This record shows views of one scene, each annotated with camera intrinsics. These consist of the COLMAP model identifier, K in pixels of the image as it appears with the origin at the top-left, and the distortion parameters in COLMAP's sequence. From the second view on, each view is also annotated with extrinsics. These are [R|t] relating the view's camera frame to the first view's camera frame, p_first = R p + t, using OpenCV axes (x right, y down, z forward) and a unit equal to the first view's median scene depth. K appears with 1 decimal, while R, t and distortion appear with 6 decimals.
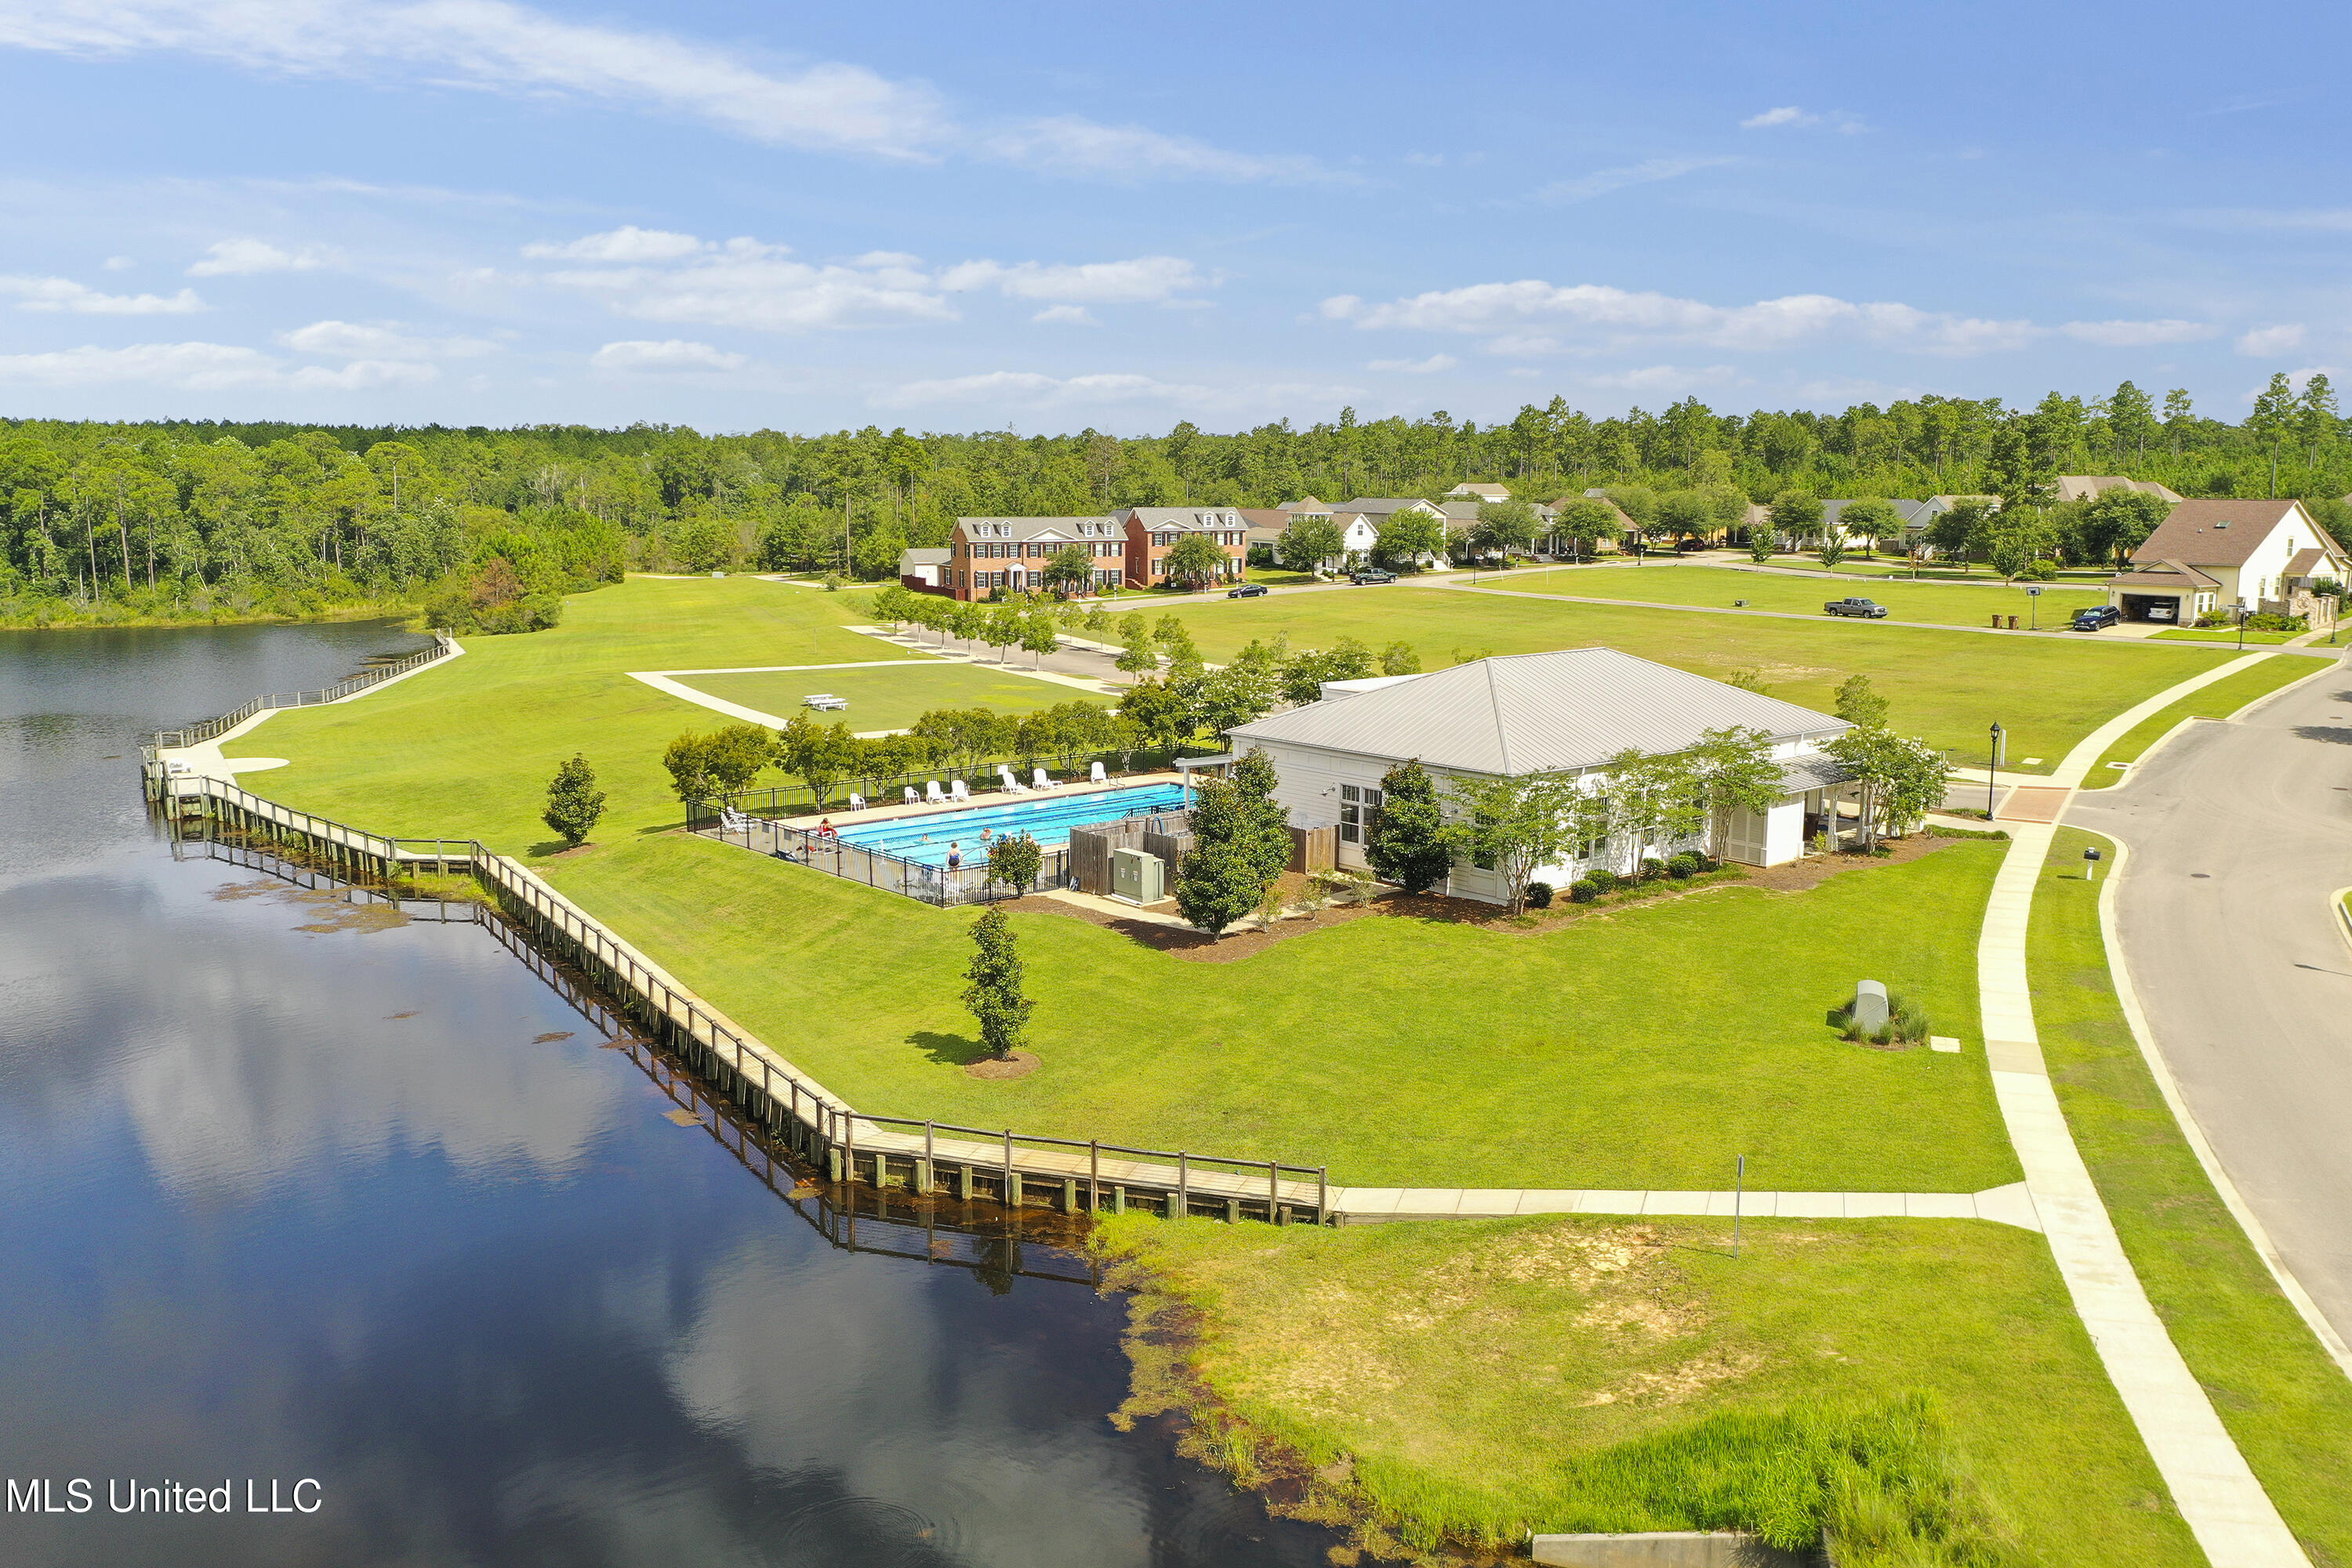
lens RADIAL K [[1862.8, 0, 1176.4], [0, 1862.8, 772.8], [0, 0, 1]] dist [0.003671, -0.007367]
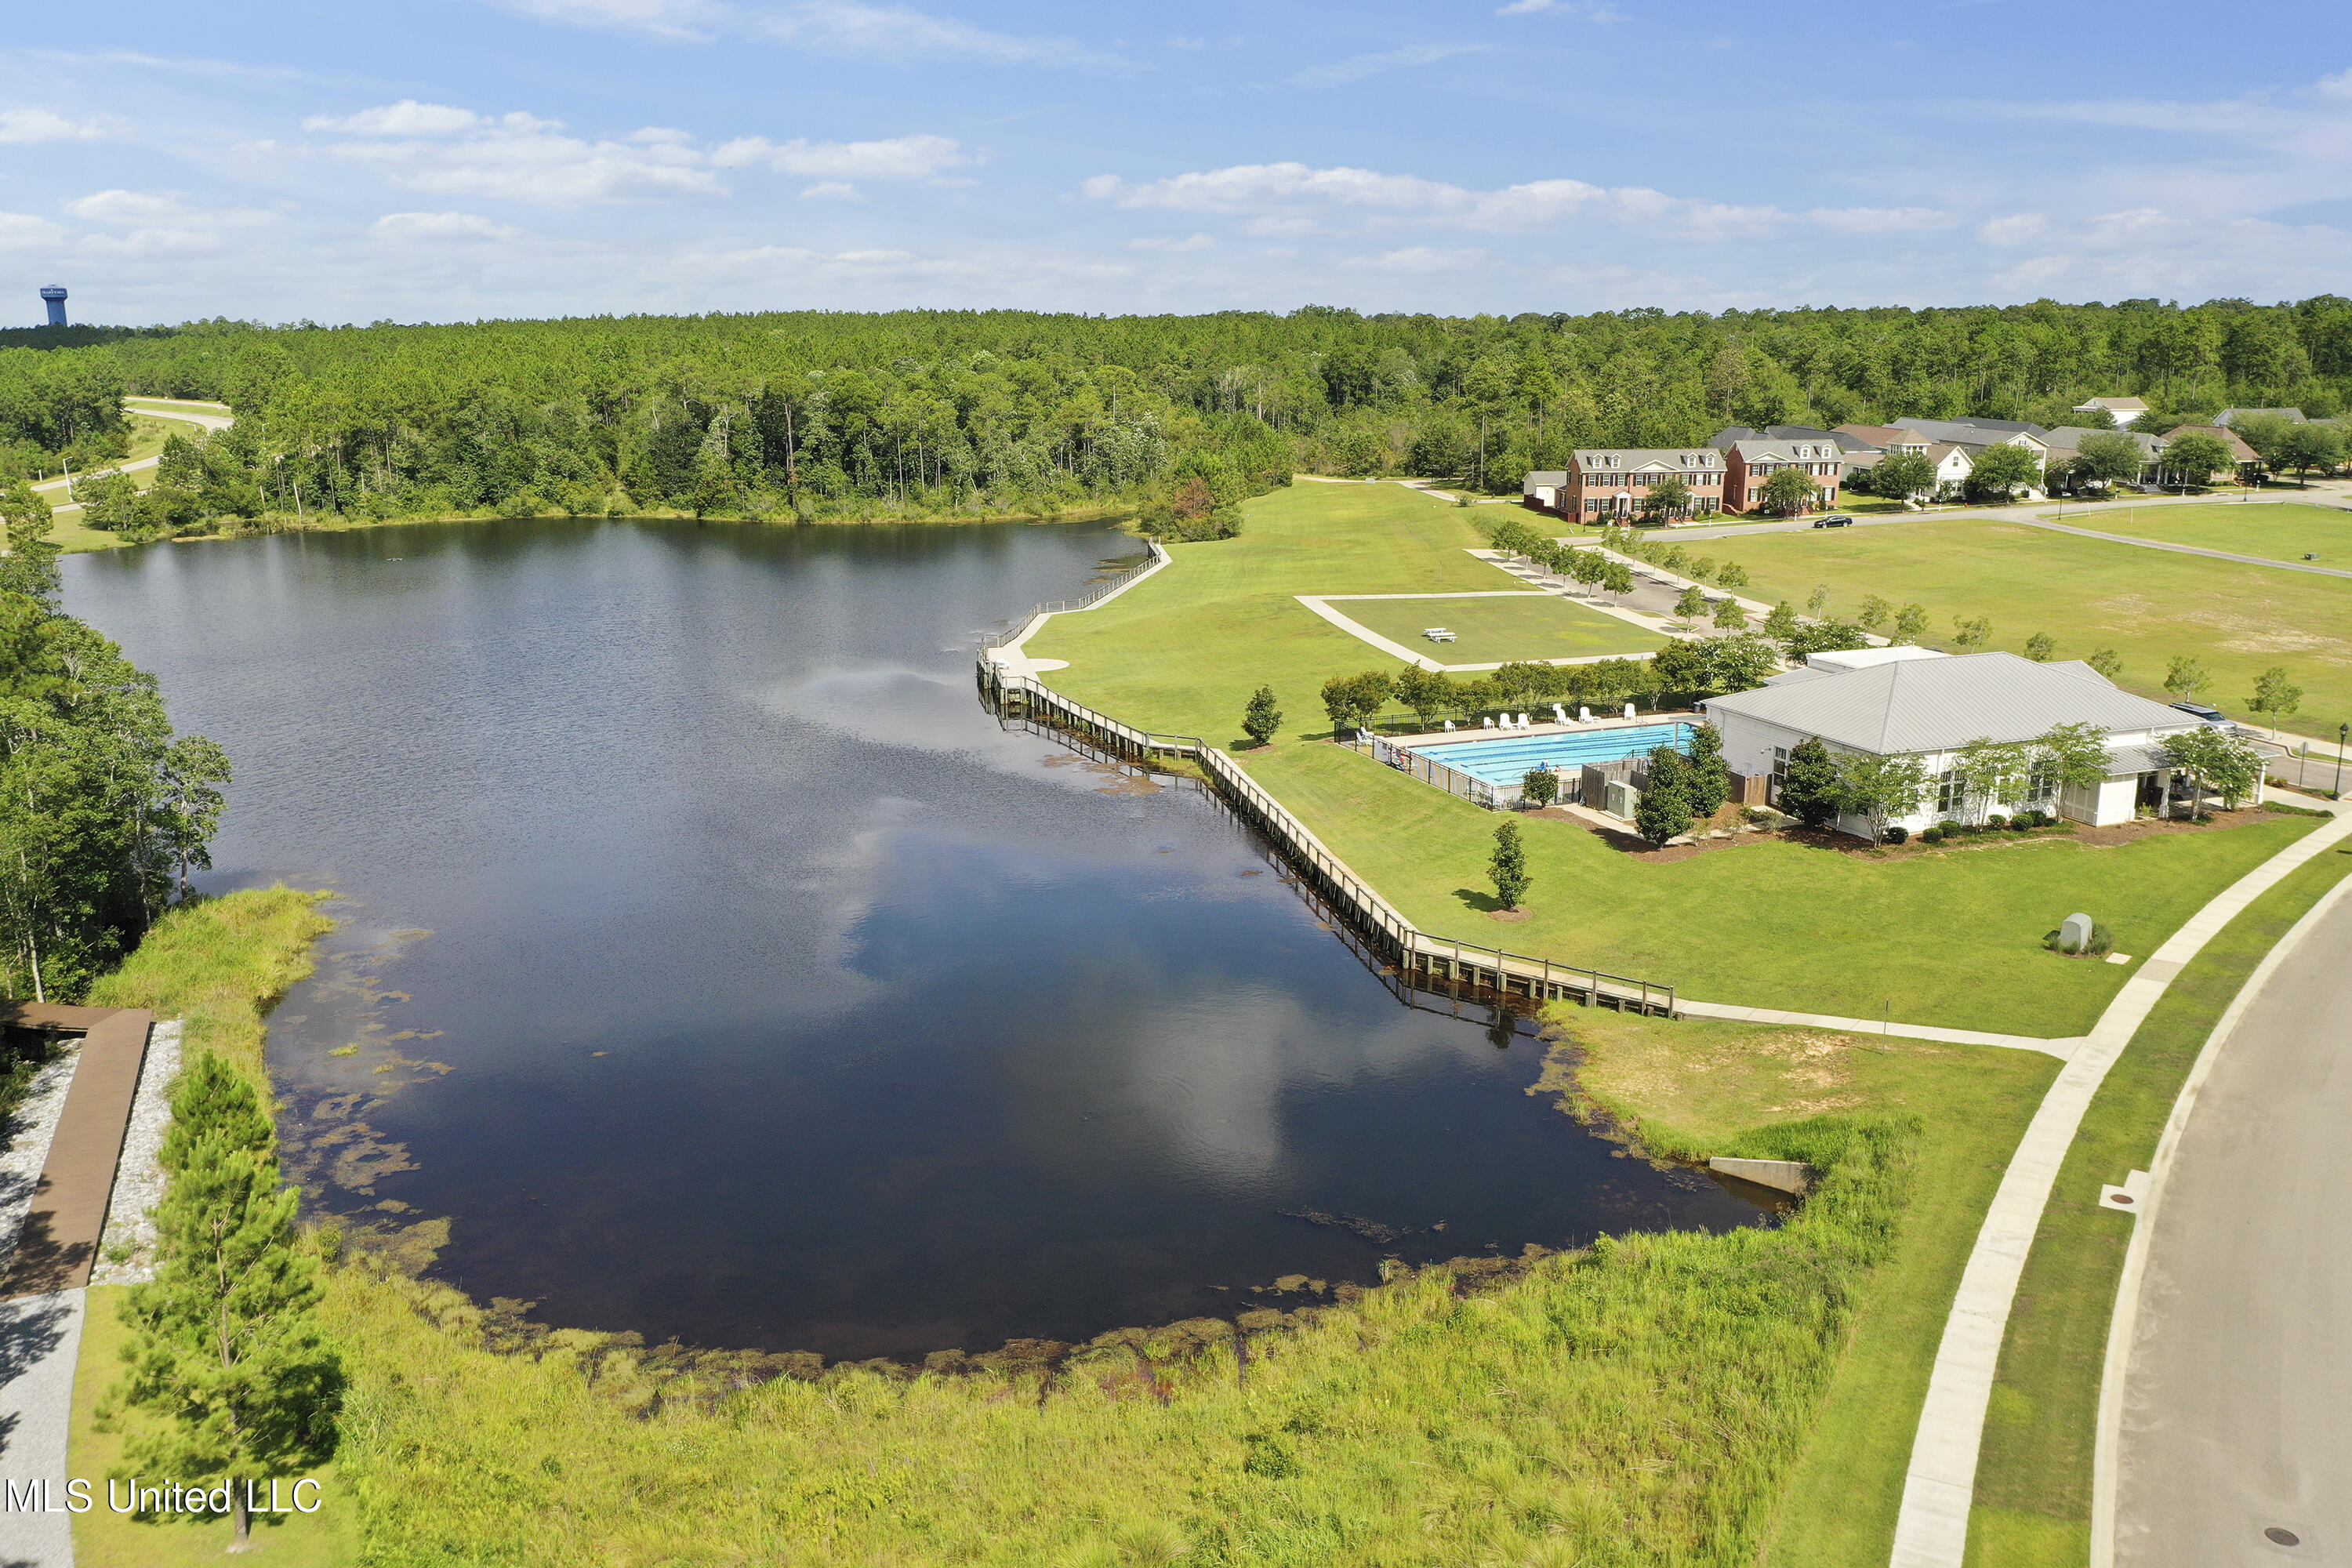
lens RADIAL K [[1862.8, 0, 1174.9], [0, 1862.8, 774.9], [0, 0, 1]] dist [0.003671, -0.007367]
pose [[0.941055, 0.070653, -0.330792, 0.093963], [-0.043445, 0.995089, 0.088943, -0.057695], [0.335451, -0.069329, 0.939503, -0.371476]]
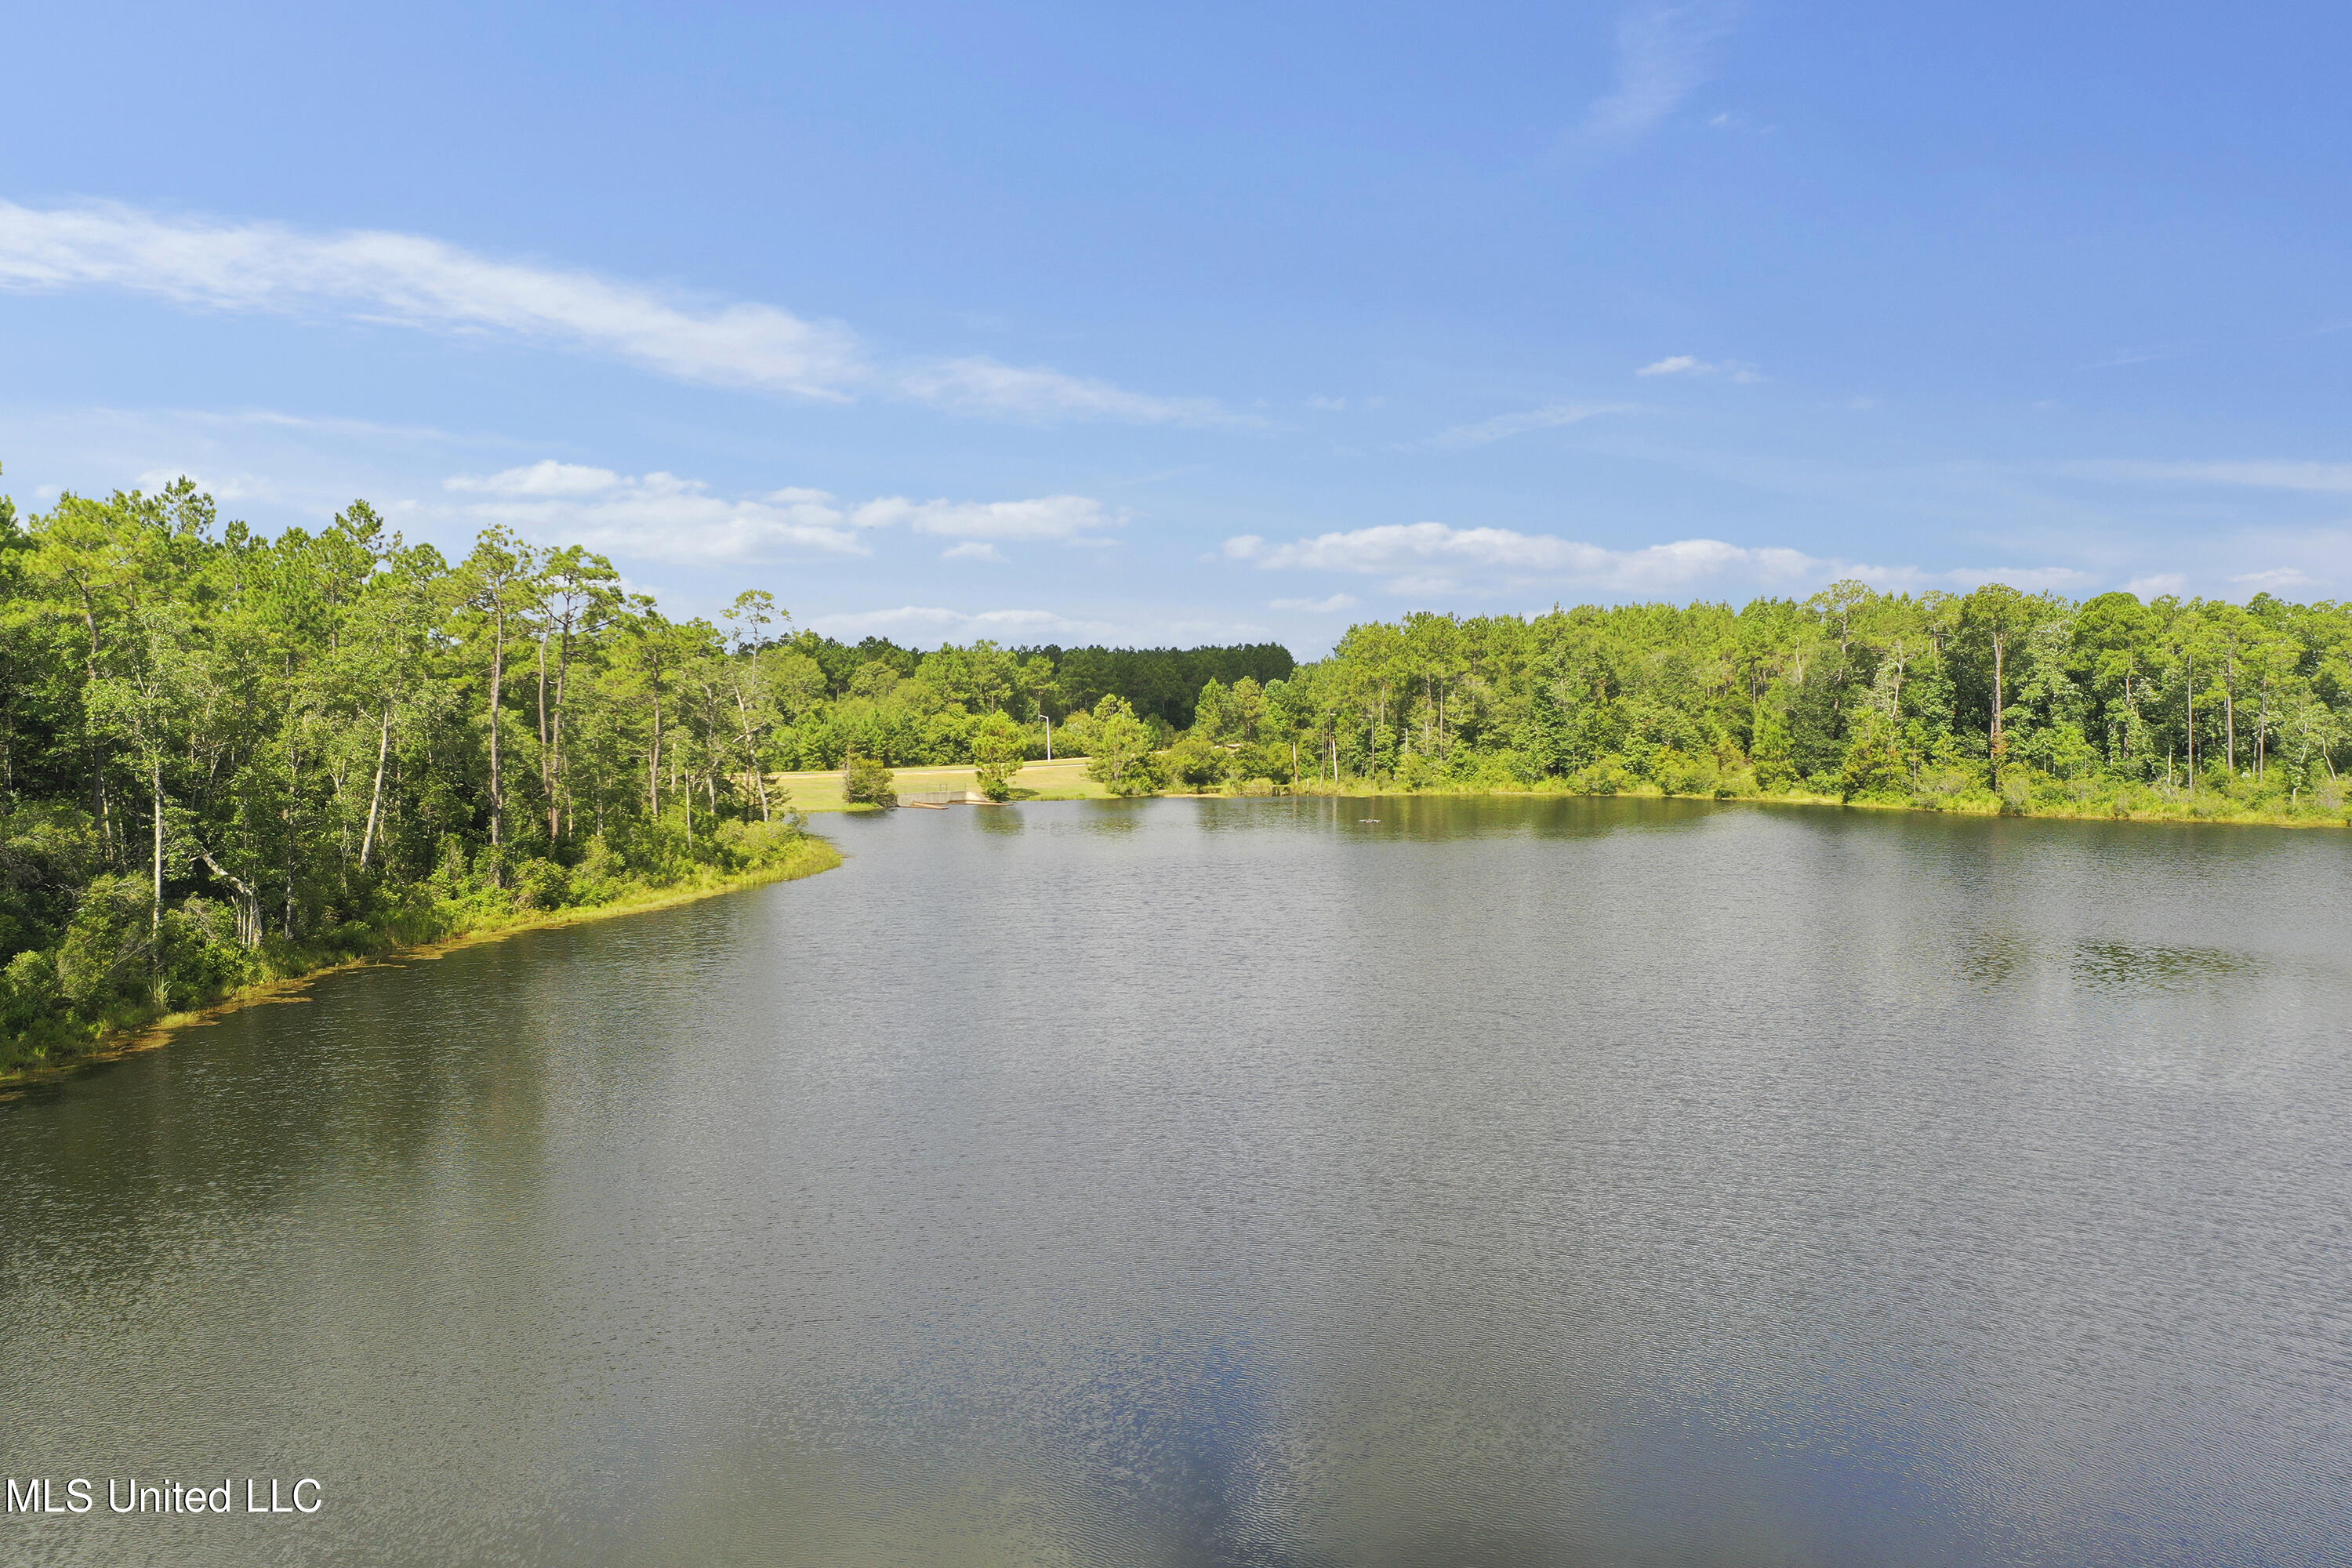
lens RADIAL K [[1862.8, 0, 1165.0], [0, 1862.8, 769.0], [0, 0, 1]] dist [0.003671, -0.007367]
pose [[0.551264, 0.027288, -0.833884, -0.362244], [-0.127006, 0.990562, -0.051546, -0.012177], [0.824607, 0.134324, 0.549527, 0.474132]]
